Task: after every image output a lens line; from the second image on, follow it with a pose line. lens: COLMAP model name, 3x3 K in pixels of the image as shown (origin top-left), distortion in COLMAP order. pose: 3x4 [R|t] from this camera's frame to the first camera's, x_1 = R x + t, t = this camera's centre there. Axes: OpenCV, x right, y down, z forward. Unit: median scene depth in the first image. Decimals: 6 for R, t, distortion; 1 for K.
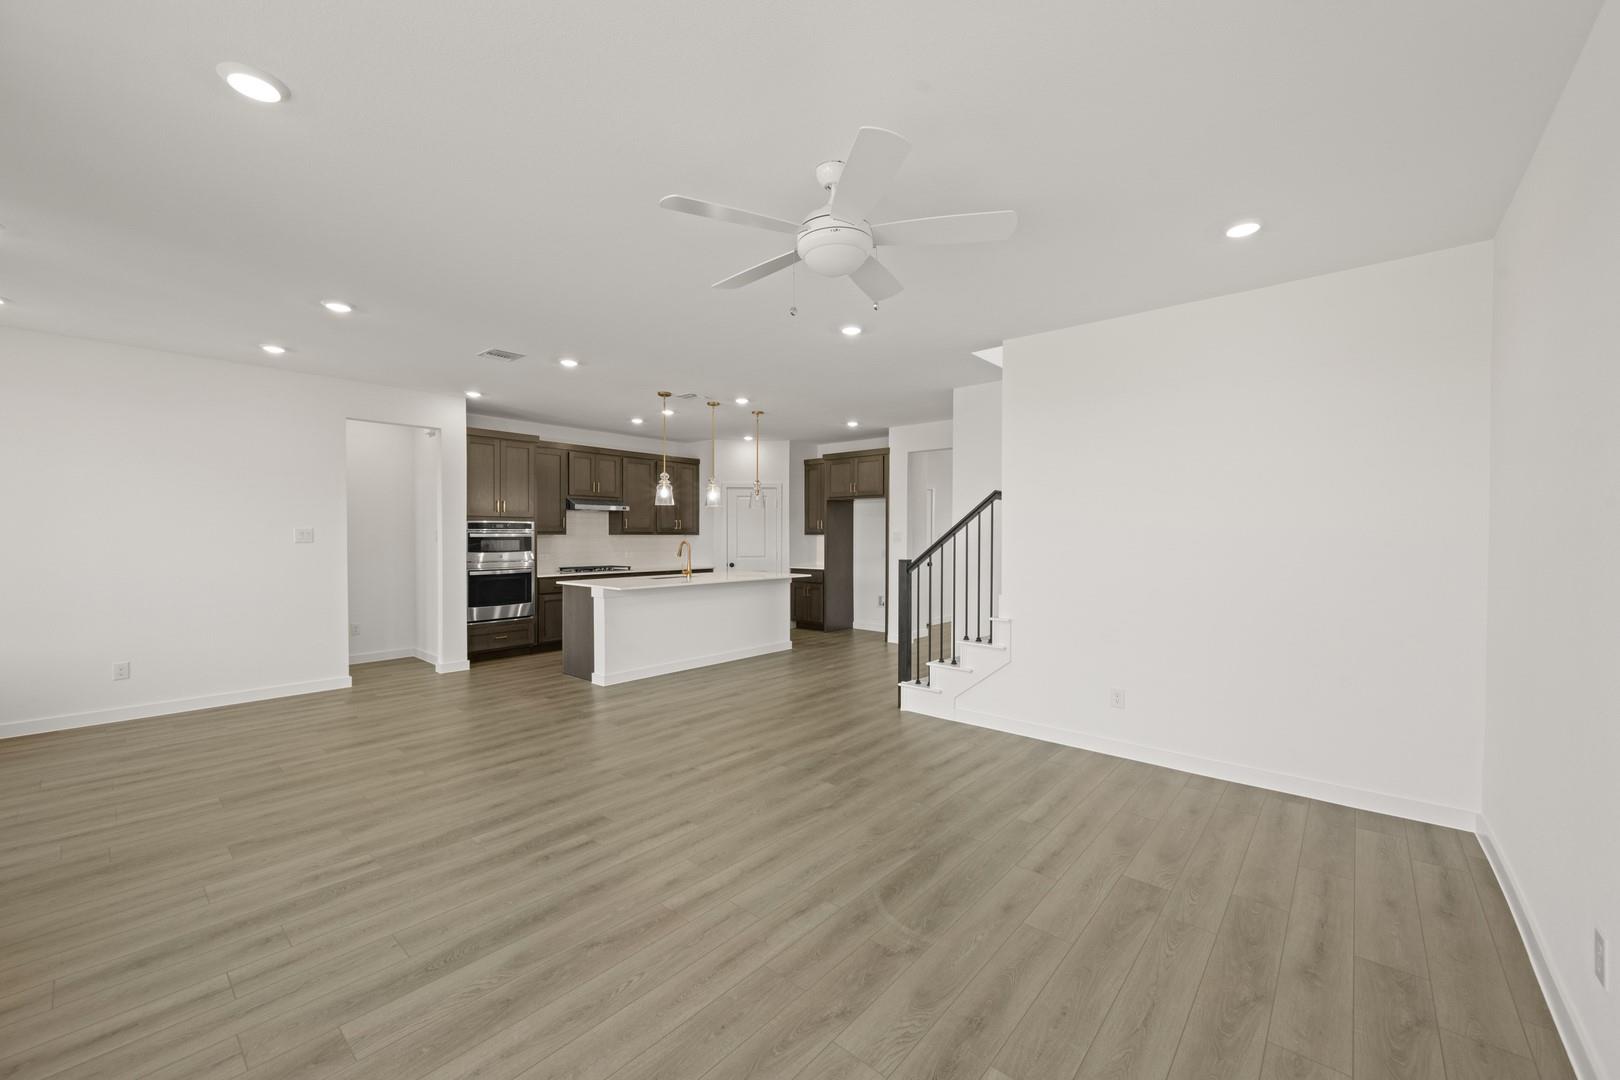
lens RADIAL K [[636.1, 0, 815.7], [0, 636.1, 549.0], [0, 0, 1]] dist [0.005244, 0.000679]
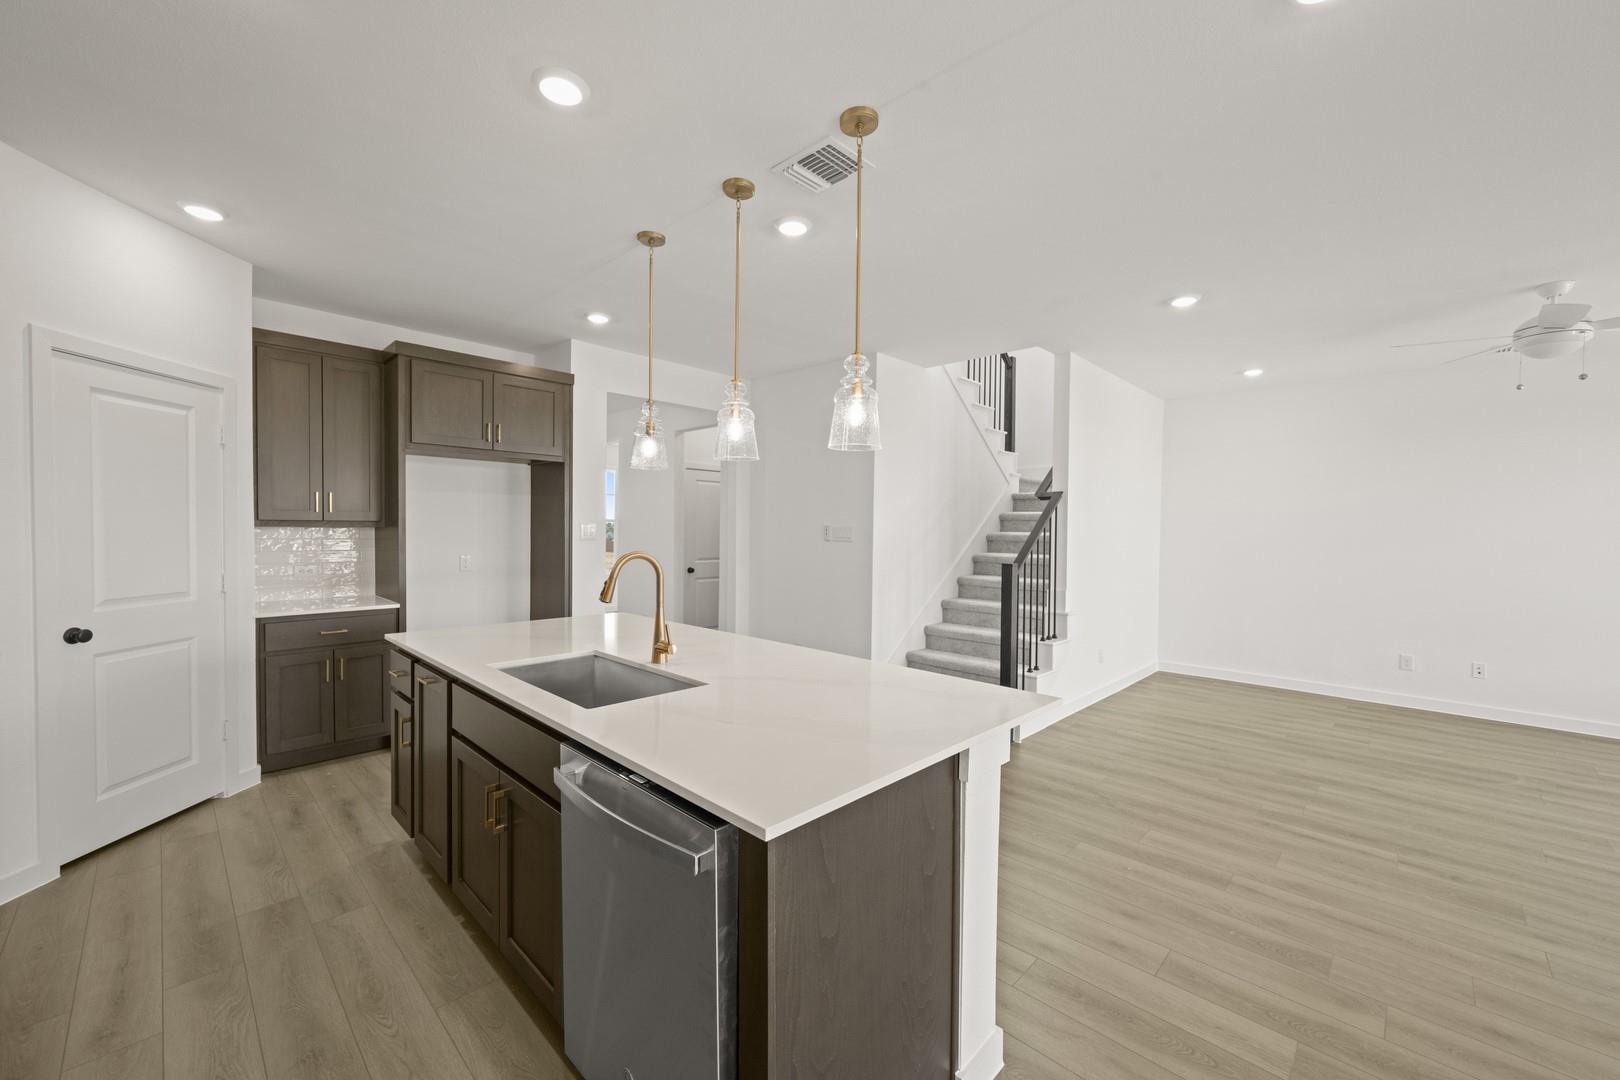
lens RADIAL K [[636.1, 0, 814.9], [0, 636.1, 524.5], [0, 0, 1]] dist [0.005244, 0.000679]
pose [[0.050930, -0.000737, 0.998702, -0.957764], [0.010409, 0.999946, 0.000207, -0.052666], [-0.998648, 0.010385, 0.050935, 1.622255]]
